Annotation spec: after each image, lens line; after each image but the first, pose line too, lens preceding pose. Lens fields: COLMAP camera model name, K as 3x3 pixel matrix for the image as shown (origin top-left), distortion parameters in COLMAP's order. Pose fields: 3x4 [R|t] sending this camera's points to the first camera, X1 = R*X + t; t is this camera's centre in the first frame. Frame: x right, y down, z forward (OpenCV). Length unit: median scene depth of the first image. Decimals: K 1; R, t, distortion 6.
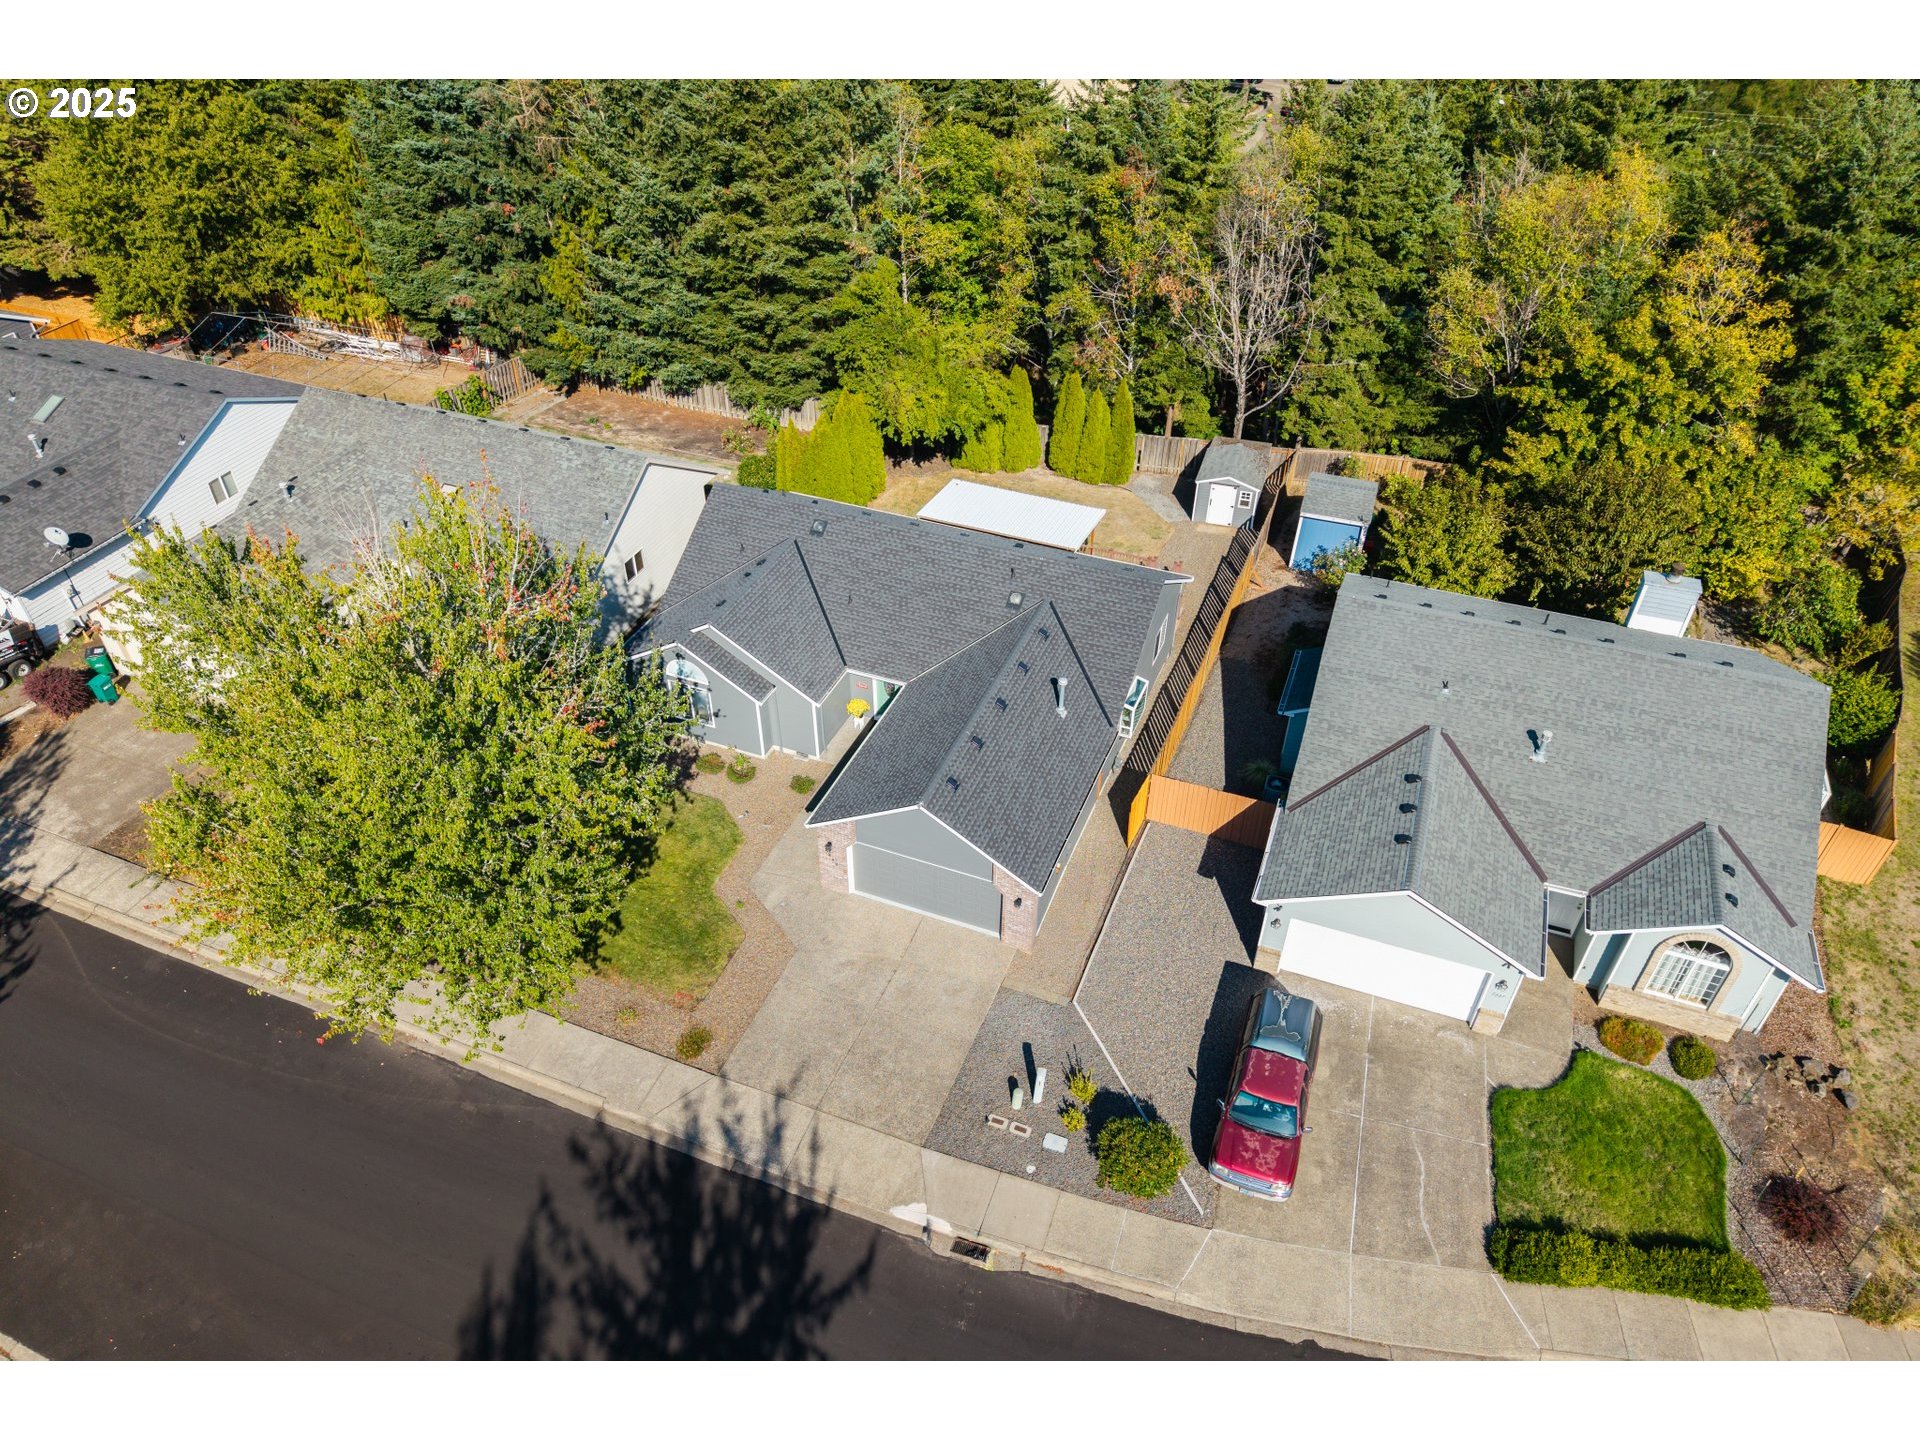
lens RADIAL K [[1244.9, 0, 888.5], [0, 1244.9, 753.3], [0, 0, 1]] dist [0.056543, -0.066538]
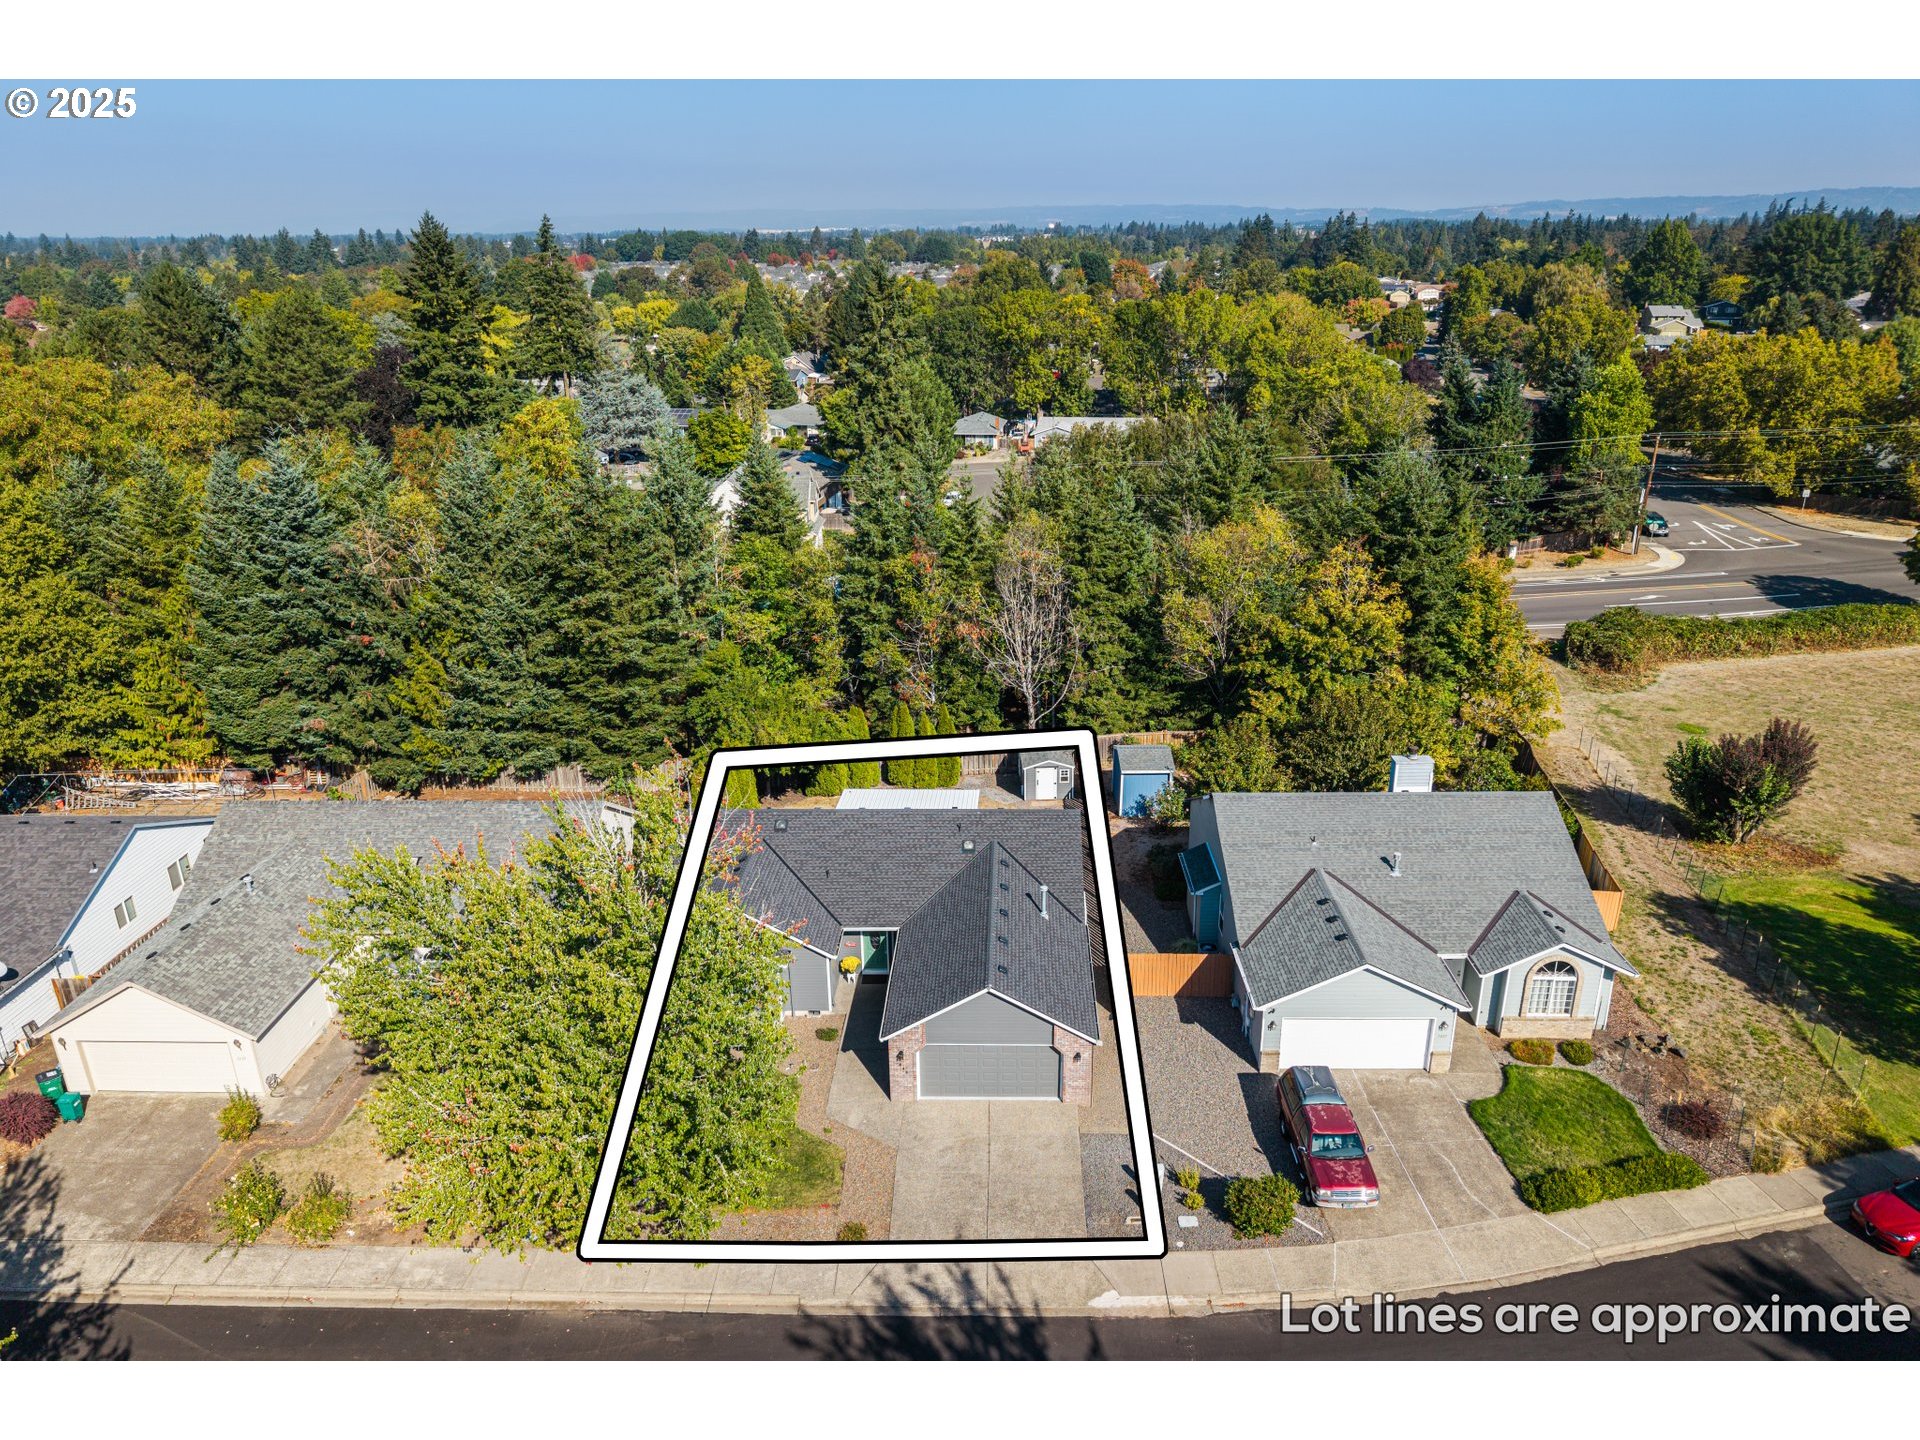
lens RADIAL K [[1244.9, 0, 888.5], [0, 1244.9, 753.3], [0, 0, 1]] dist [0.056543, -0.066538]
pose [[0.949973, -0.131526, 0.283287, -0.240456], [0.214075, 0.934640, -0.283937, 0.095045], [-0.227427, 0.330377, 0.916039, -0.112099]]
